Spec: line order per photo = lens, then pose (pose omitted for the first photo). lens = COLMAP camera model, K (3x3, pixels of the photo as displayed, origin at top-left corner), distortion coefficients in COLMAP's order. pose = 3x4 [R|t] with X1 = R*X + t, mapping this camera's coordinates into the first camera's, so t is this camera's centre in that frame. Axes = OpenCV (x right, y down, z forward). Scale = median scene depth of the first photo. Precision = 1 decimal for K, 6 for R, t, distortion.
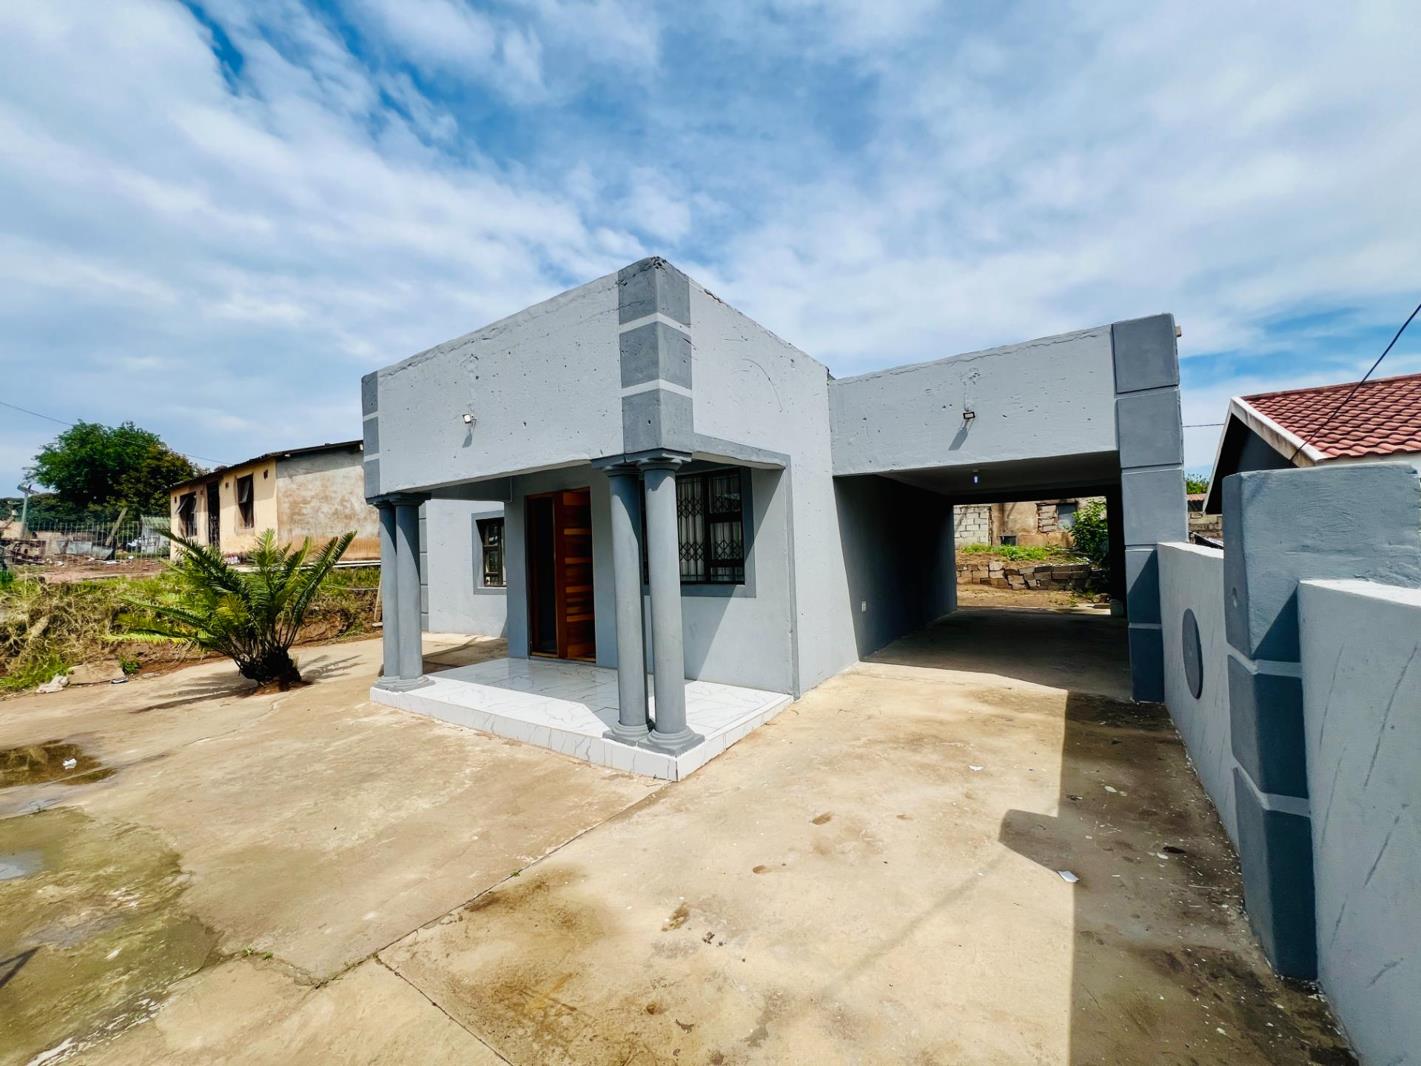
lens RADIAL K [[553.8, 0, 710.5], [0, 553.8, 533.0], [0, 0, 1]] dist [0.000374, -0.000004]
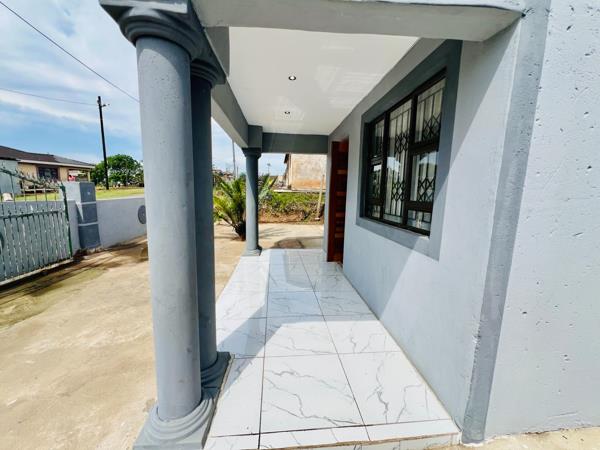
lens RADIAL K [[238.7, 0, 298.4], [0, 238.7, 223.7], [0, 0, 1]] dist [0.001051, -0.000059]
pose [[0.632236, 0.156144, -0.758878, 0.260479], [-0.025403, 0.983132, 0.181122, 0.033466], [0.774359, -0.095234, 0.625539, 0.954421]]
